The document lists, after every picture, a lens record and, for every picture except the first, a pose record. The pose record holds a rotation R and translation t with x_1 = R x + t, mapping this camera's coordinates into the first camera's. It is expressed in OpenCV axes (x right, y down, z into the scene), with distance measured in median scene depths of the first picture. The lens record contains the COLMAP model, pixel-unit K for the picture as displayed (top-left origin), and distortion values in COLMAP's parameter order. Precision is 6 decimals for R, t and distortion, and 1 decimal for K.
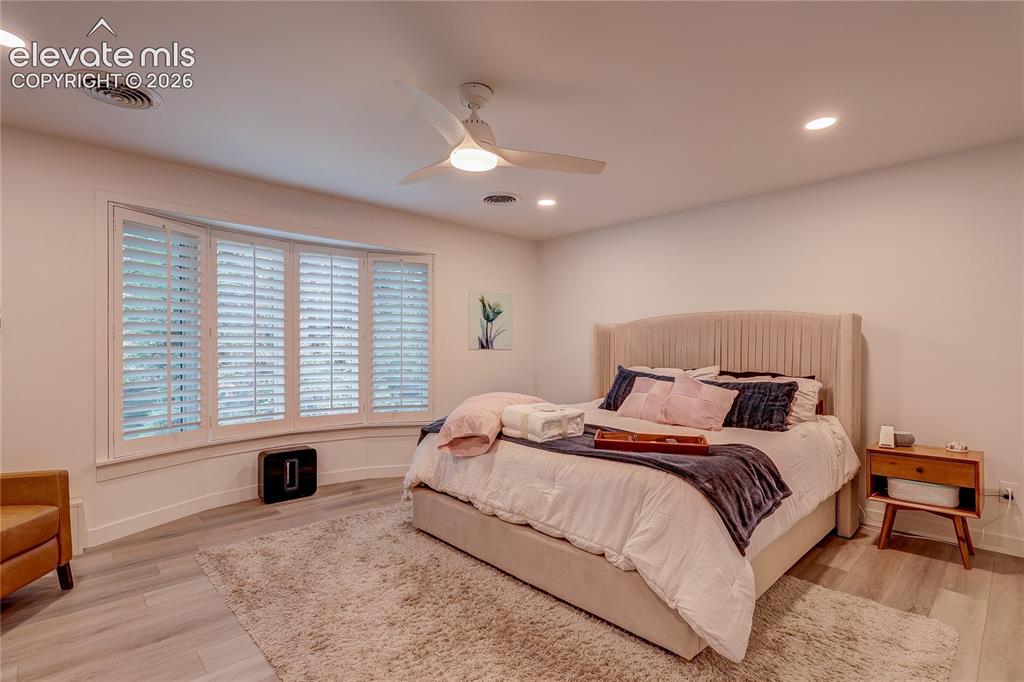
lens RADIAL K [[490.1, 0, 510.2], [0, 490.1, 345.3], [0, 0, 1]] dist [0.000100, -0.000955]
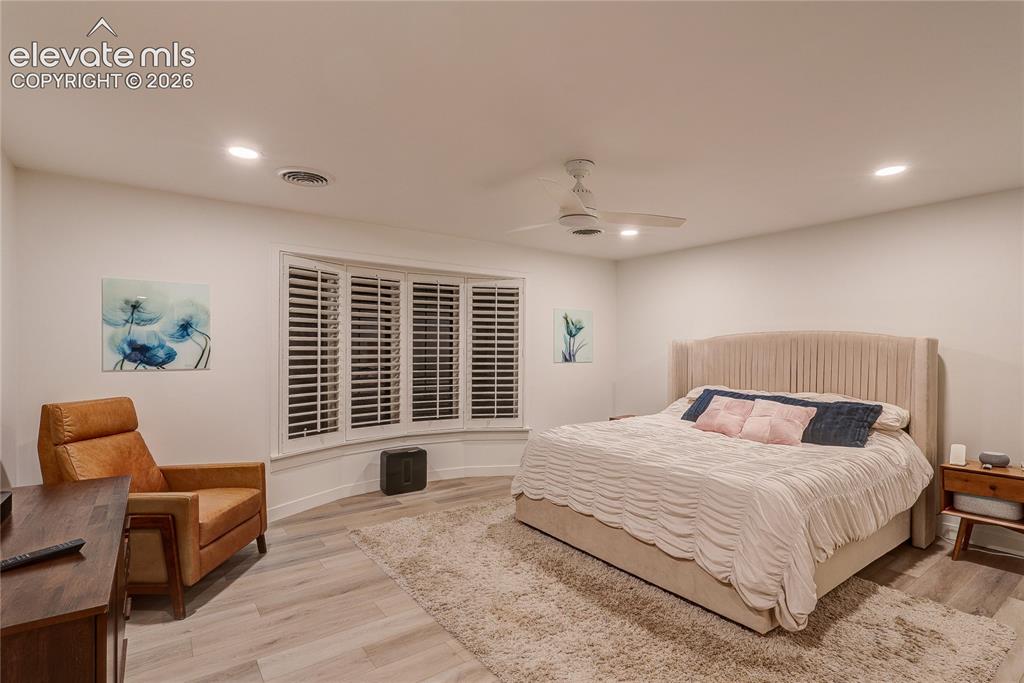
lens RADIAL K [[490.1, 0, 513.4], [0, 490.1, 345.7], [0, 0, 1]] dist [0.000100, -0.000955]
pose [[0.991691, 0.001281, -0.128640, -0.056176], [-0.001756, 0.999992, -0.003577, -0.042933], [0.128634, 0.003773, 0.991685, -0.171873]]
